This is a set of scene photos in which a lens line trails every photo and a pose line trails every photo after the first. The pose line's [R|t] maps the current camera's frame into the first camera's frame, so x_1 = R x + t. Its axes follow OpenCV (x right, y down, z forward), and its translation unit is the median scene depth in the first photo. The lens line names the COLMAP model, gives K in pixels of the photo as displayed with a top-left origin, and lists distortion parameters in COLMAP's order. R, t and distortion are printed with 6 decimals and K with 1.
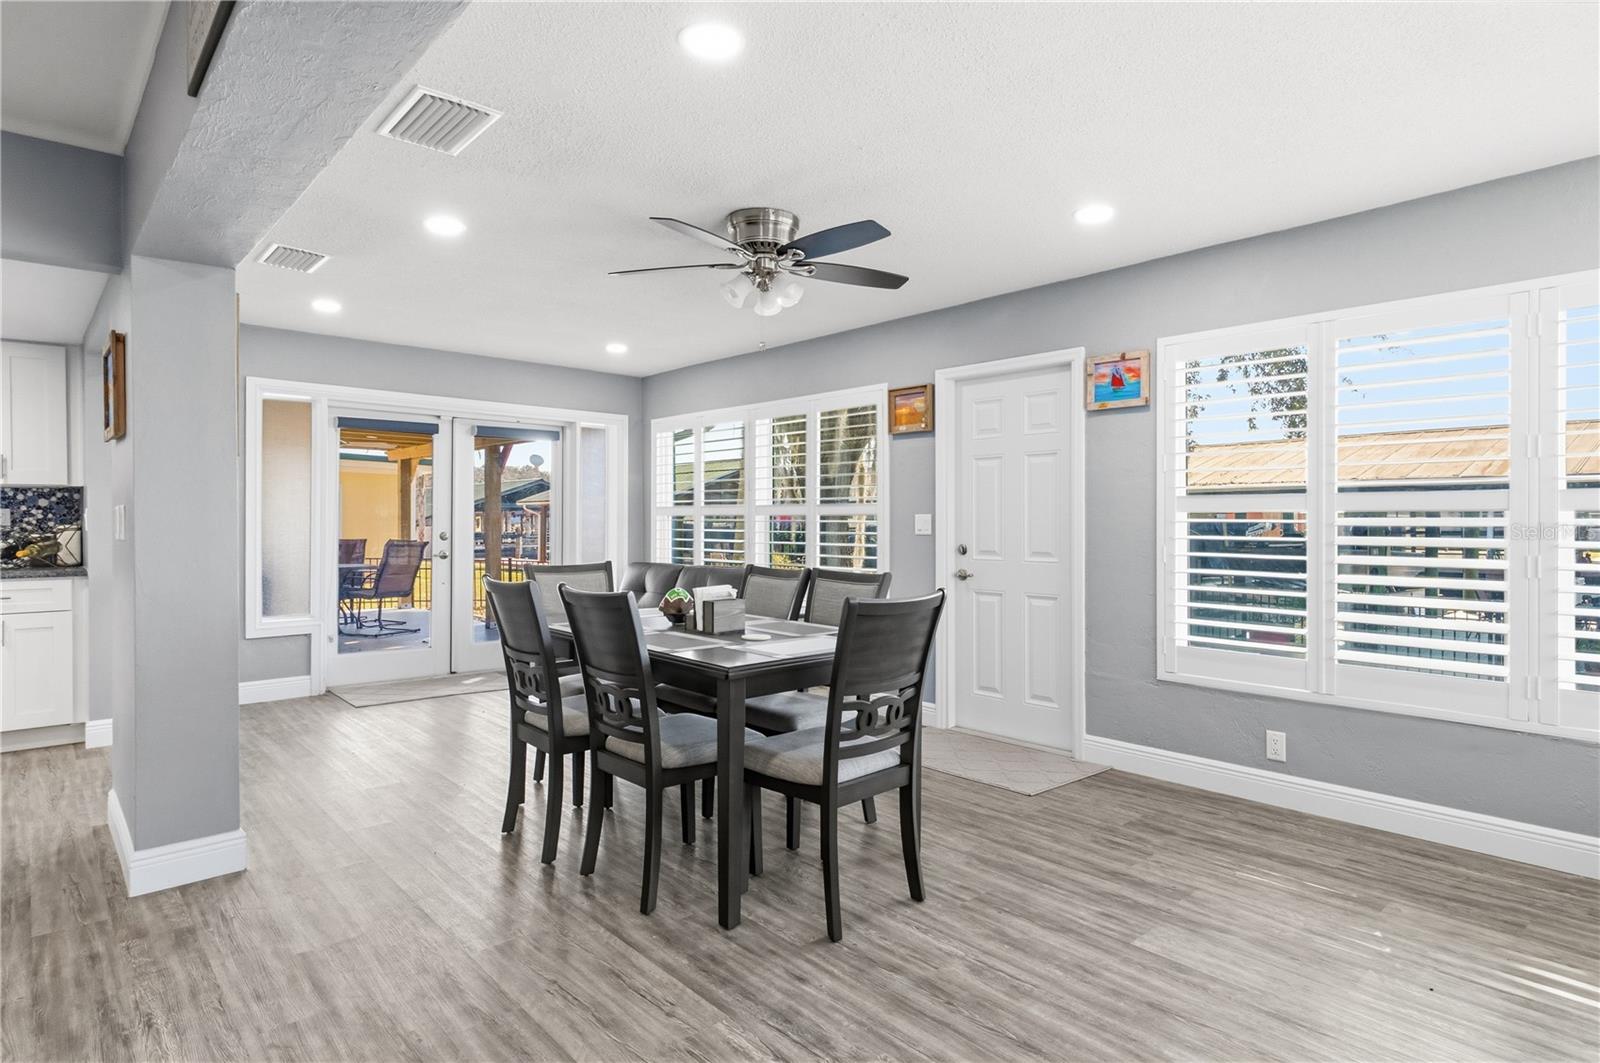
lens RADIAL K [[894.2, 0, 802.1], [0, 894.2, 520.7], [0, 0, 1]] dist [-0.000109, -0.000039]
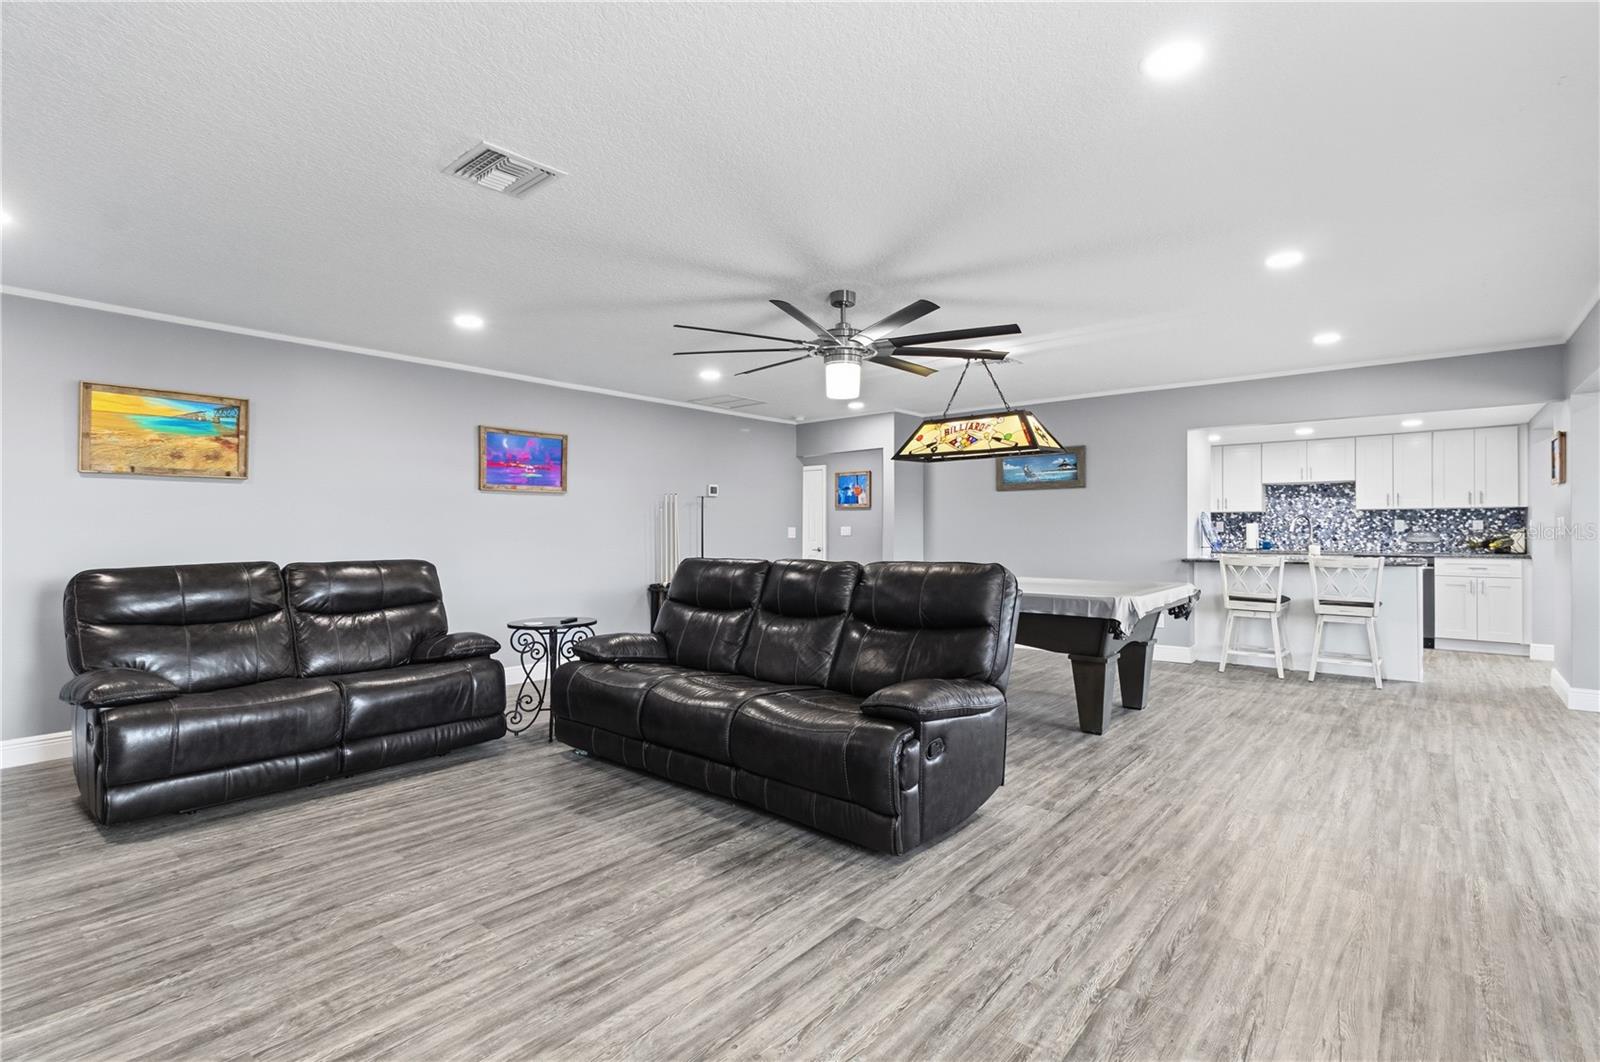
lens RADIAL K [[757.5, 0, 800.0], [0, 757.5, 531.0], [0, 0, 1]] dist [0.003185, 0.000069]
pose [[0.155853, 0.001254, -0.987779, 0.397684], [-0.004115, 0.999991, 0.000621, 0.012718], [0.987772, 0.003968, 0.155857, -0.580262]]
